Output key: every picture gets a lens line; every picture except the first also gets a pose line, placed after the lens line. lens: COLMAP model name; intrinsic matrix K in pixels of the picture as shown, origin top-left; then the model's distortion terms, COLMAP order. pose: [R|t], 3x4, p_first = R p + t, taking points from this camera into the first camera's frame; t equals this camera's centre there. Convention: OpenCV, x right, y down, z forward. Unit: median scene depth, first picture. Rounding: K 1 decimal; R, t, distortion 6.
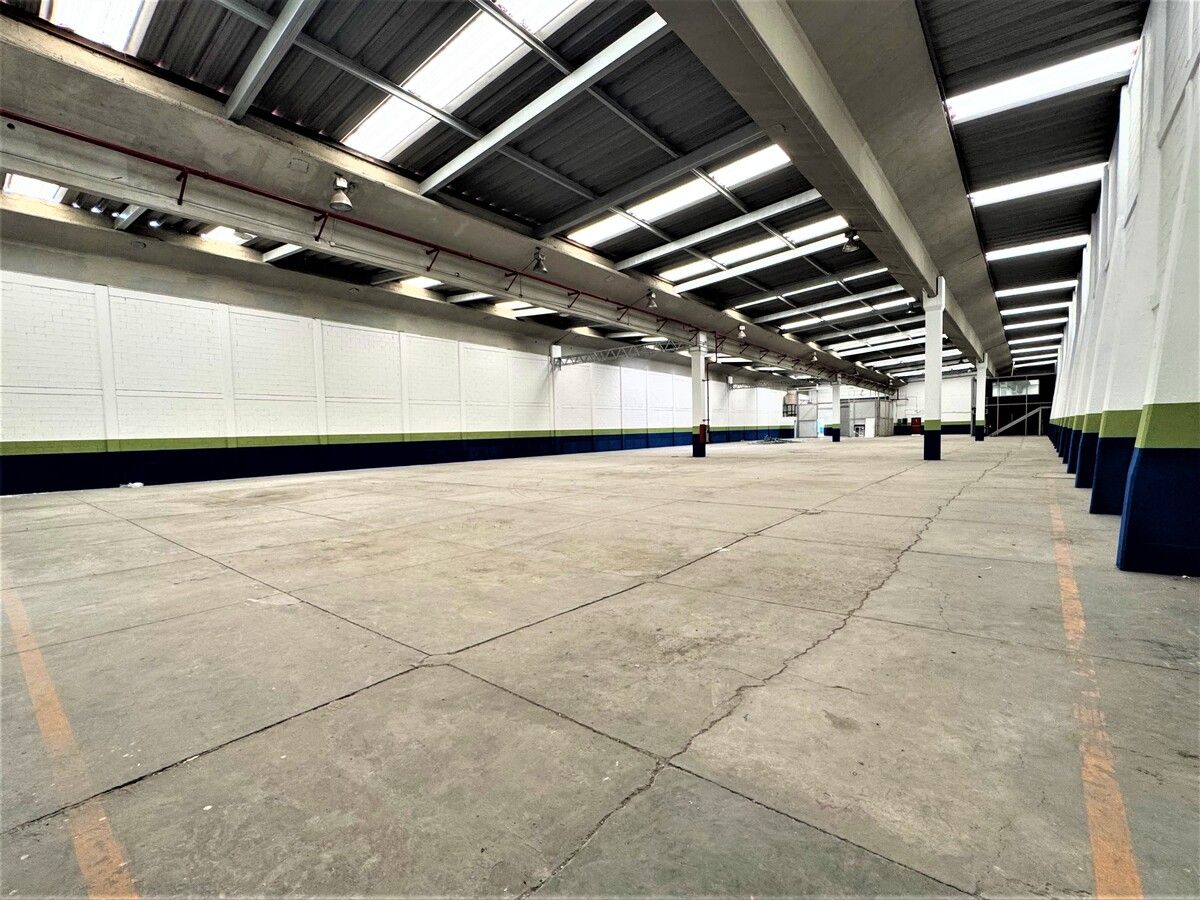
lens RADIAL K [[552.4, 0, 593.0], [0, 552.4, 458.0], [0, 0, 1]] dist [-0.005866, 0.000393]
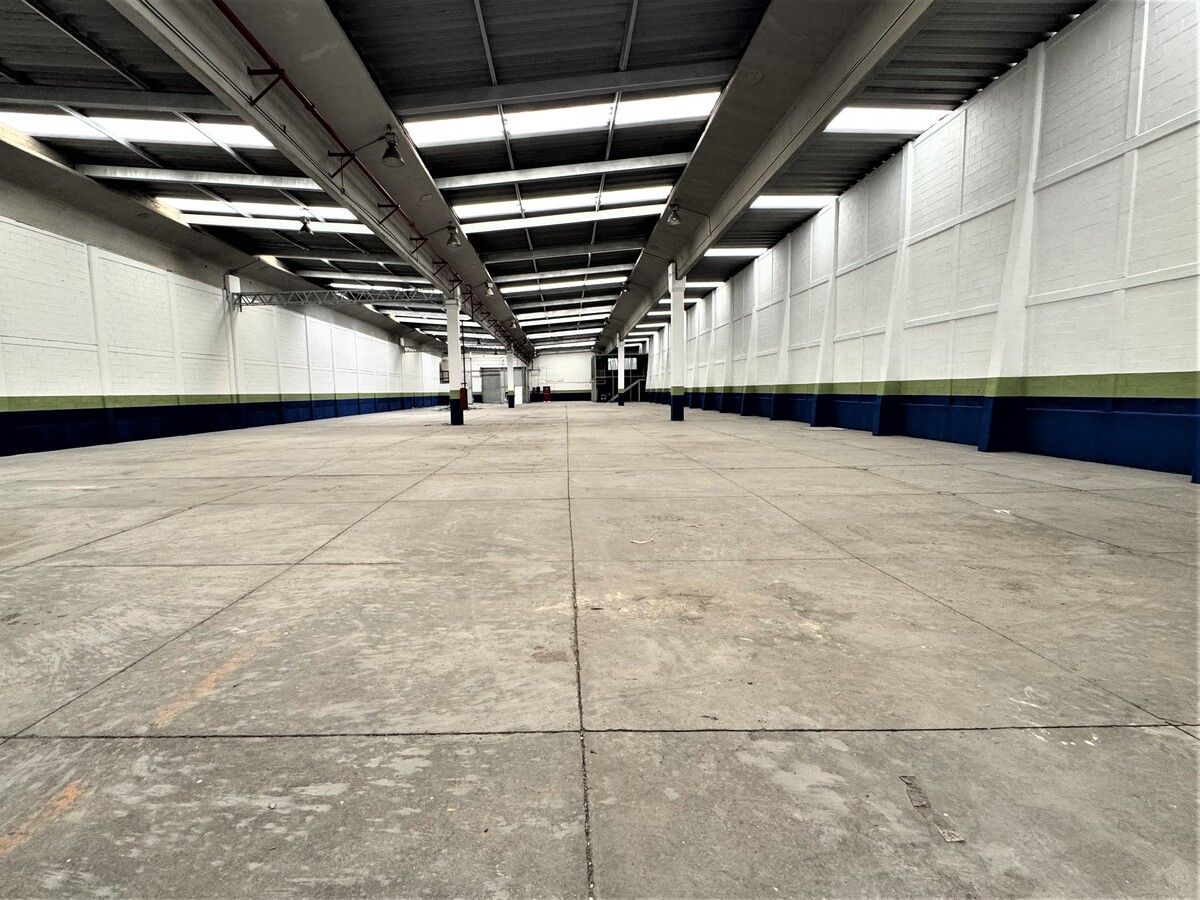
lens RADIAL K [[552.4, 0, 589.5], [0, 552.4, 445.8], [0, 0, 1]] dist [-0.005866, 0.000393]
pose [[0.761413, -0.053728, 0.646037, -0.188149], [0.031018, 0.998438, 0.046479, -0.002707], [-0.647525, -0.015351, 0.761889, 0.152795]]
